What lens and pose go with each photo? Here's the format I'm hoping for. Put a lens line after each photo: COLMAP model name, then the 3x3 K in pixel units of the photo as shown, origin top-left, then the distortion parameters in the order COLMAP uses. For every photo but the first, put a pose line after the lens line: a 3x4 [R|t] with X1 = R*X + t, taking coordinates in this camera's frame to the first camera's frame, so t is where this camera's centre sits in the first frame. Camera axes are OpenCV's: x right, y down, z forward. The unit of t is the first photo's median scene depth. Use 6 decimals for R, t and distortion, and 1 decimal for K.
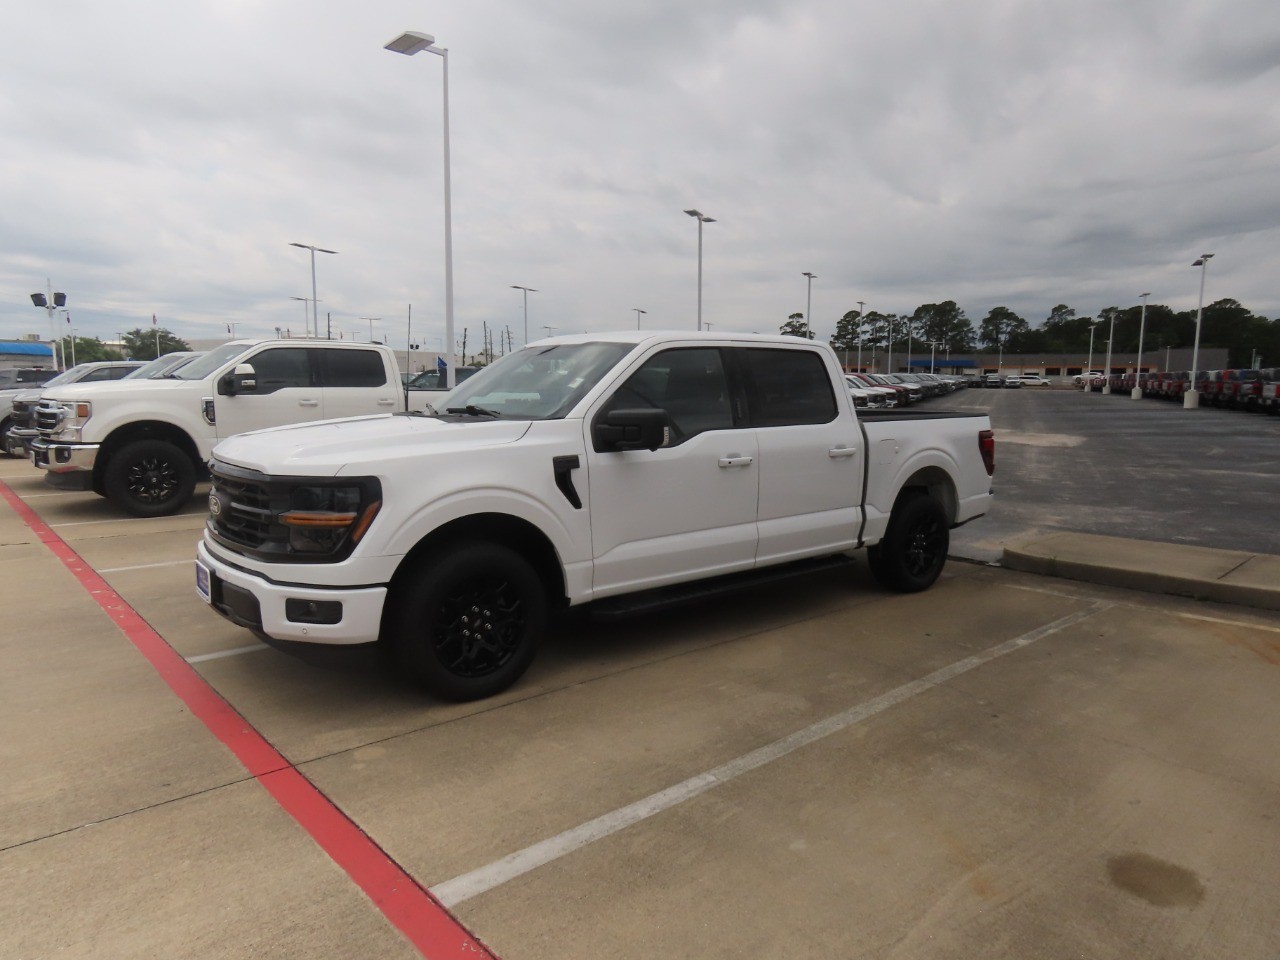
lens RADIAL K [[811.3, 0, 646.1], [0, 811.3, 483.8], [0, 0, 1]] dist [-0.002373, -0.001207]
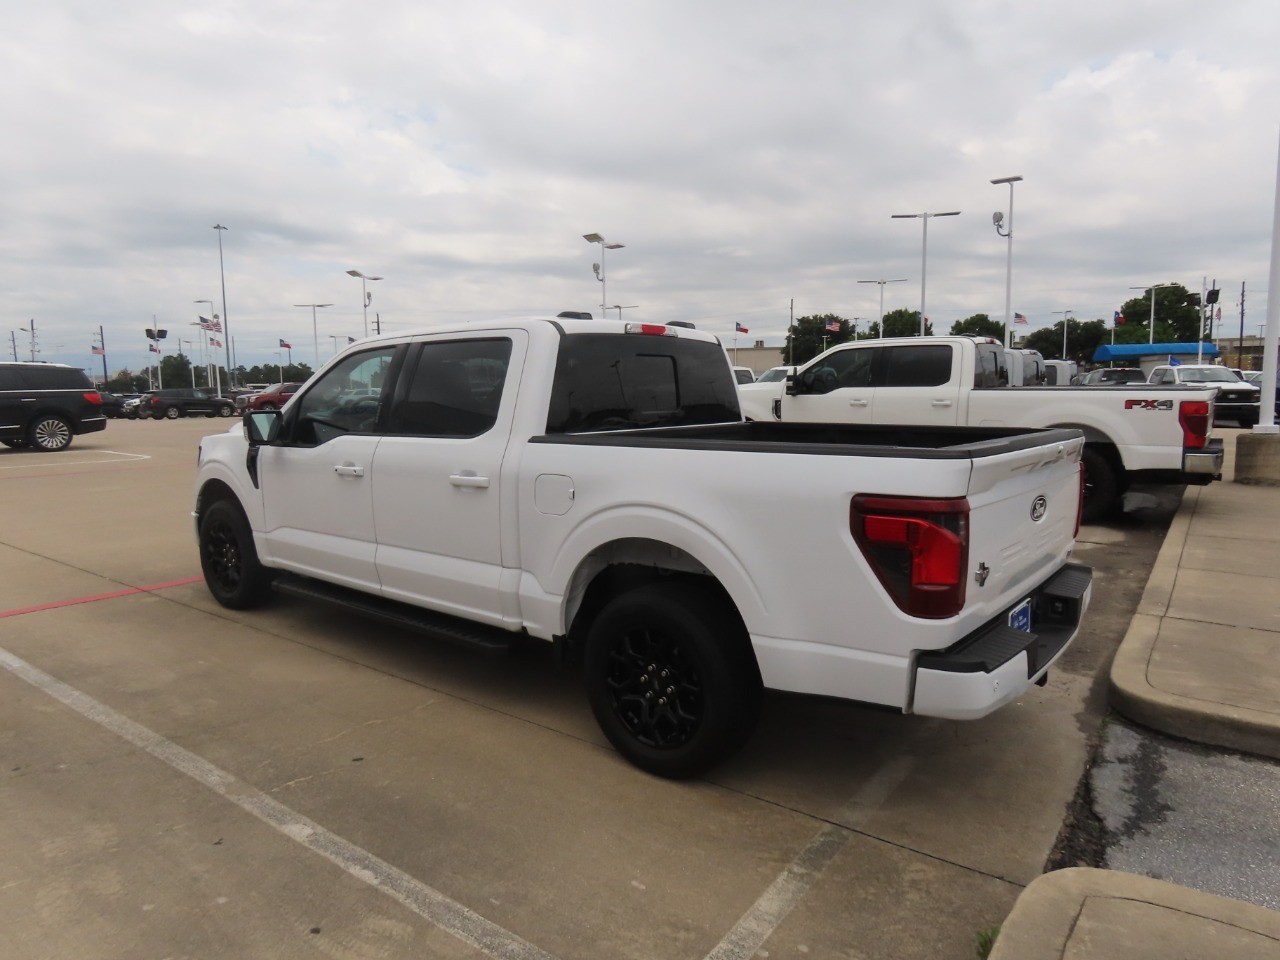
lens RADIAL K [[811.3, 0, 646.1], [0, 811.3, 483.8], [0, 0, 1]] dist [-0.002373, -0.001207]
pose [[0.207212, 0.109013, -0.972203, 1.273779], [-0.105039, 0.990506, 0.088678, -0.153790], [0.972641, 0.083744, 0.216696, 1.328792]]
